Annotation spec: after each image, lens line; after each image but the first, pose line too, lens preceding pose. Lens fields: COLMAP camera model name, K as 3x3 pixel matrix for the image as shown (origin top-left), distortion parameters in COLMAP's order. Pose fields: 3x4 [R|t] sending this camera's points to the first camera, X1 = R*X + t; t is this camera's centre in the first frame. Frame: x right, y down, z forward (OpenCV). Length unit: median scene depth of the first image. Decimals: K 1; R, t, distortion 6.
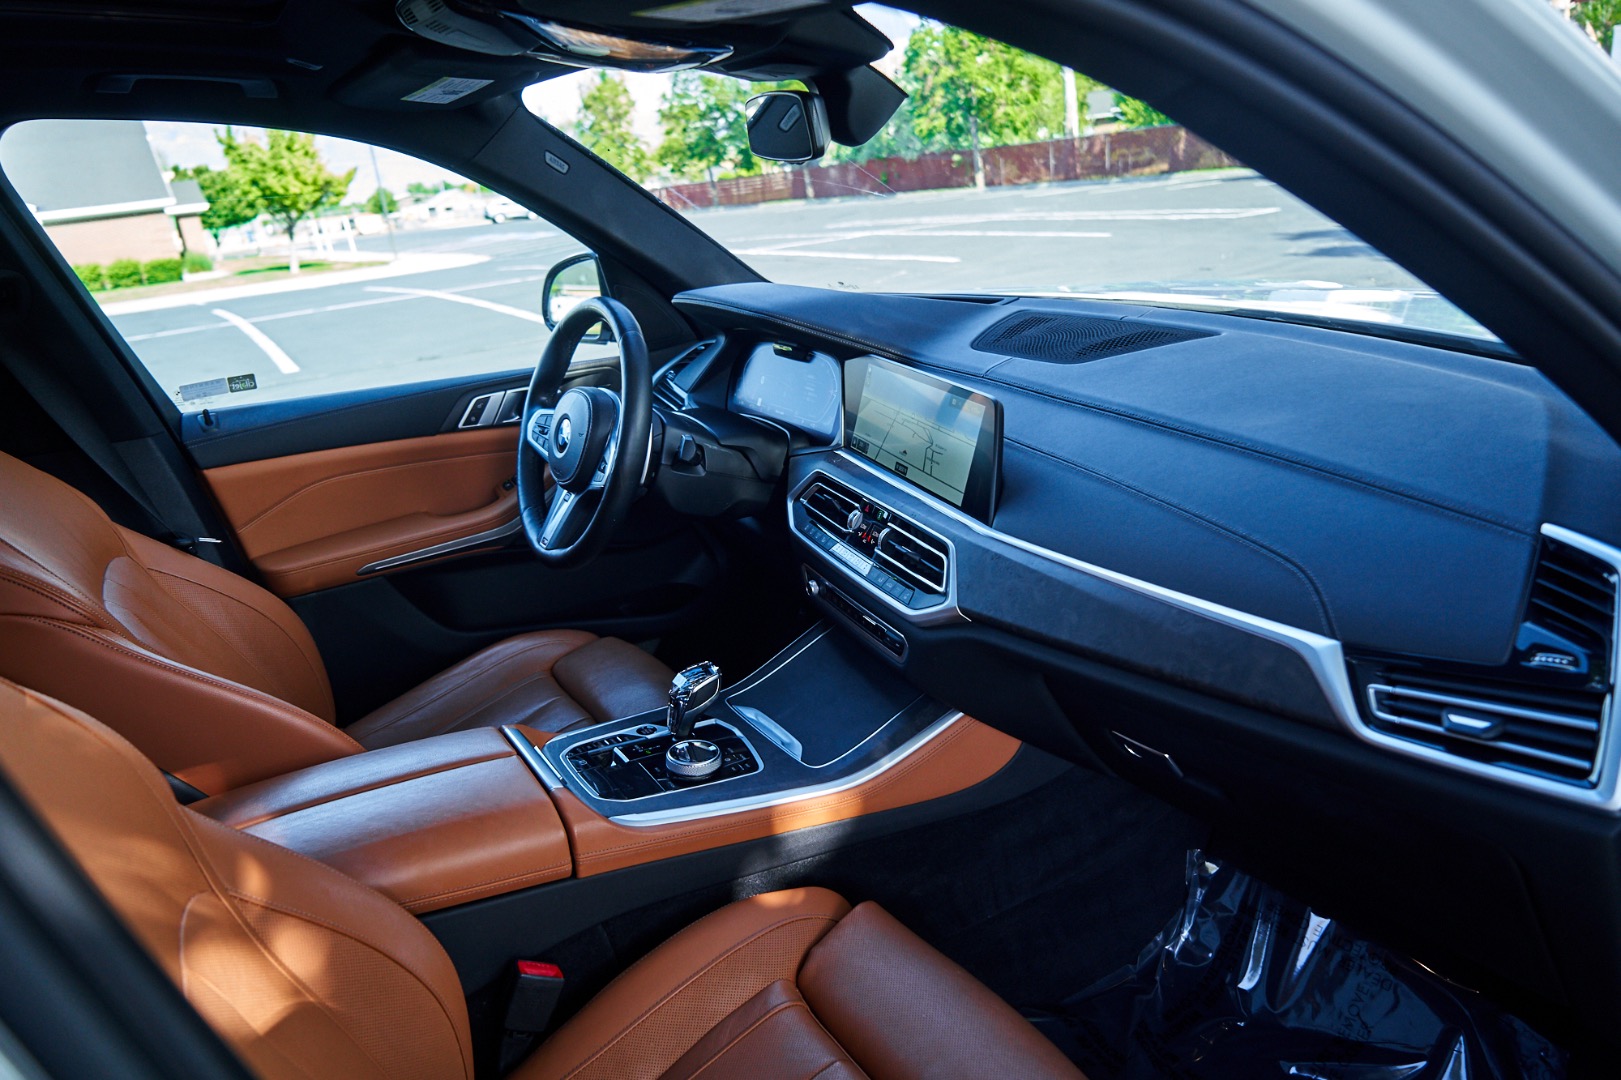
lens RADIAL K [[1113.2, 0, 817.0], [0, 1113.2, 523.3], [0, 0, 1]] dist [0.025740, -0.029343]
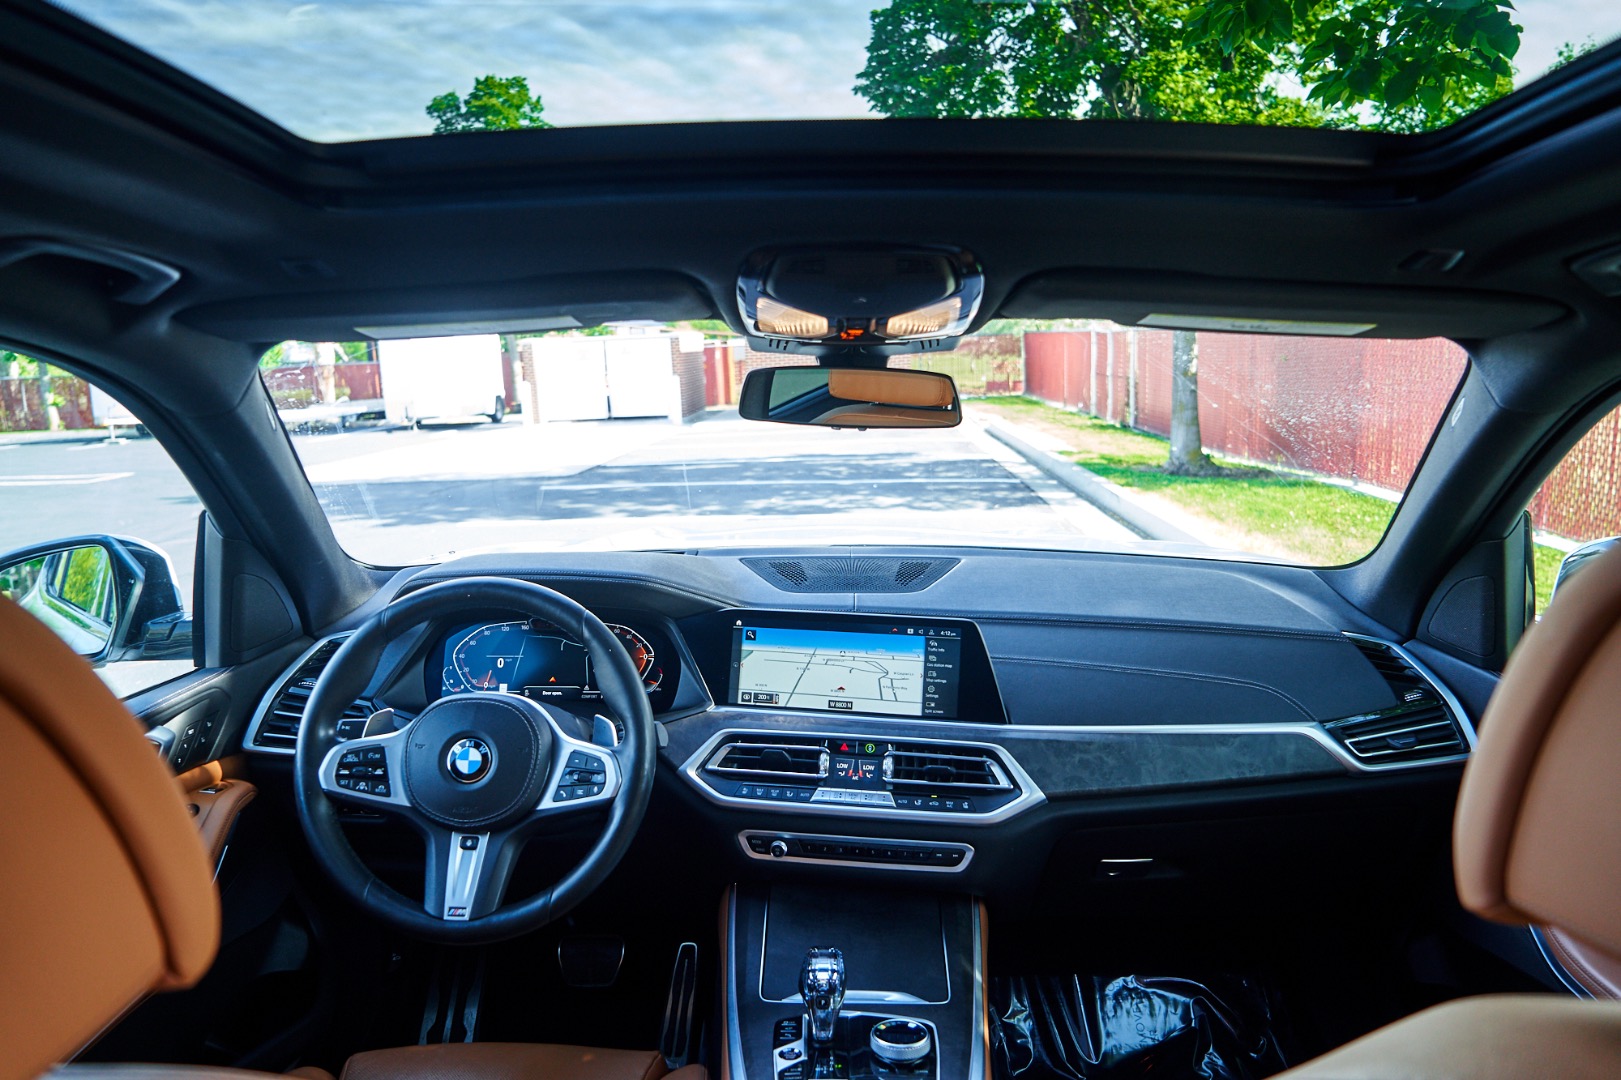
lens RADIAL K [[1113.2, 0, 803.3], [0, 1113.2, 563.3], [0, 0, 1]] dist [0.025740, -0.029343]
pose [[0.558239, -0.075514, 0.826236, -0.580494], [0.235081, 0.969435, -0.070229, -0.082065], [-0.795679, 0.233437, 0.558929, 0.294105]]
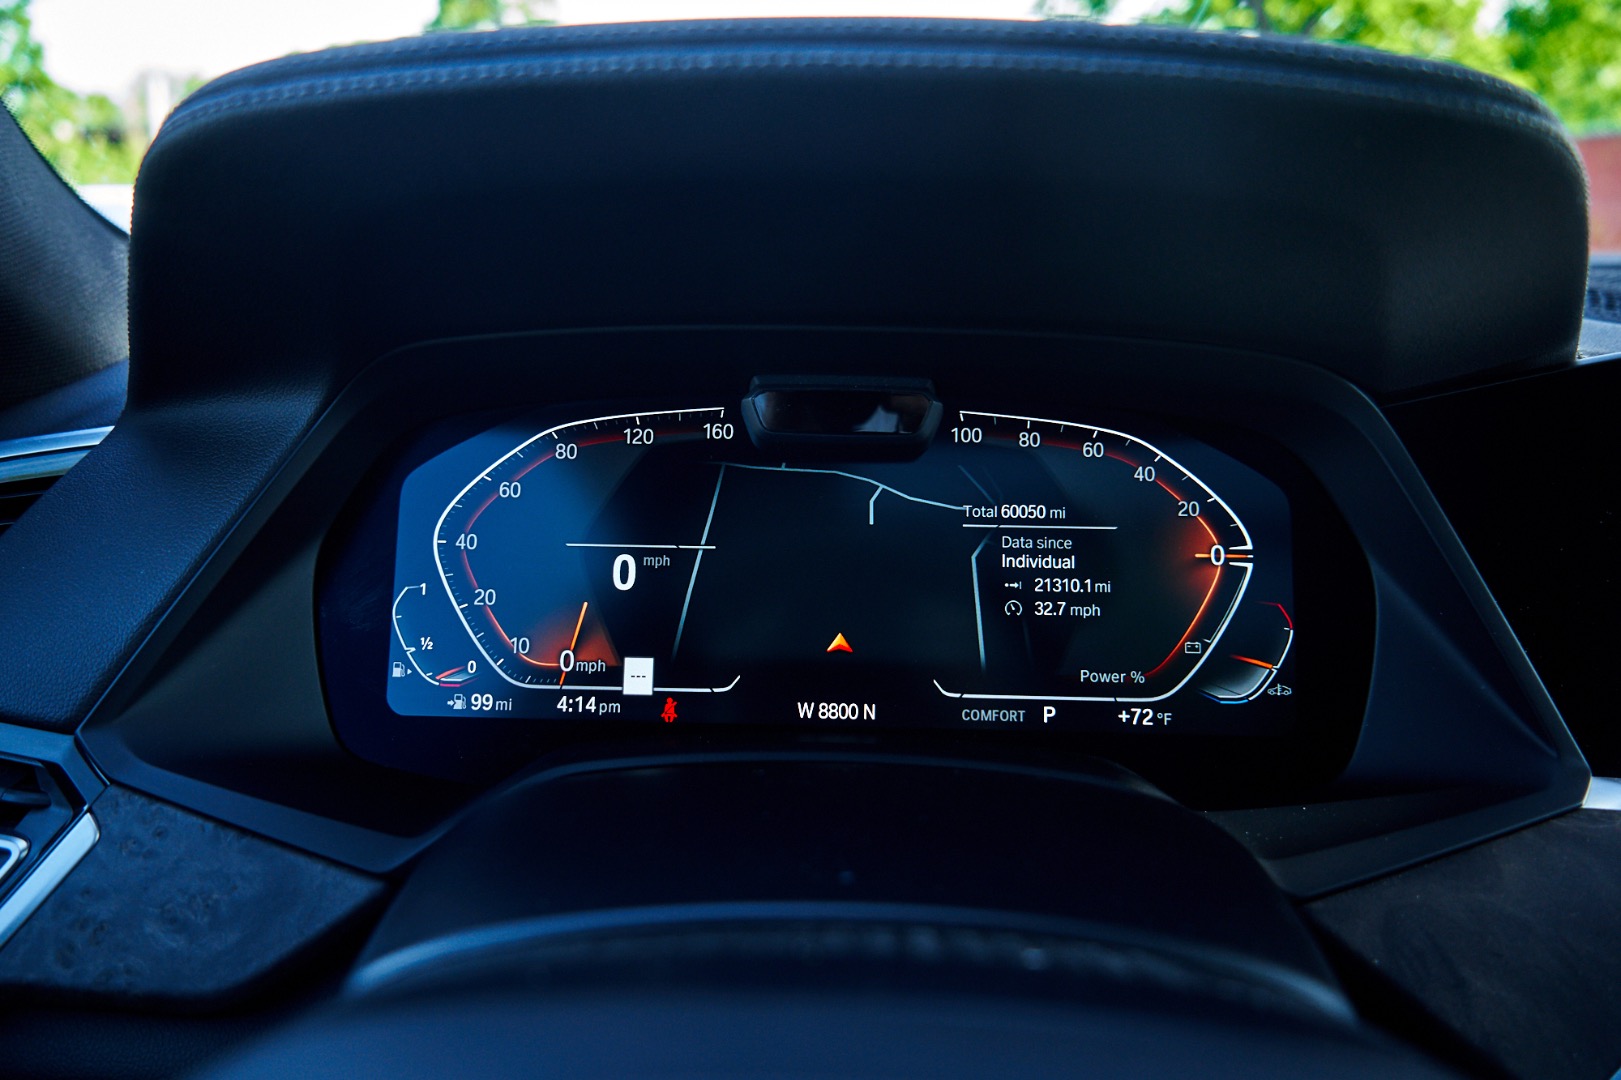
lens RADIAL K [[1113.2, 0, 802.9], [0, 1113.2, 547.0], [0, 0, 1]] dist [0.025740, -0.029343]
pose [[0.554908, -0.140533, 0.819956, -0.188800], [0.223317, 0.974616, 0.015909, -0.120659], [-0.801378, 0.174282, 0.572206, 0.792929]]
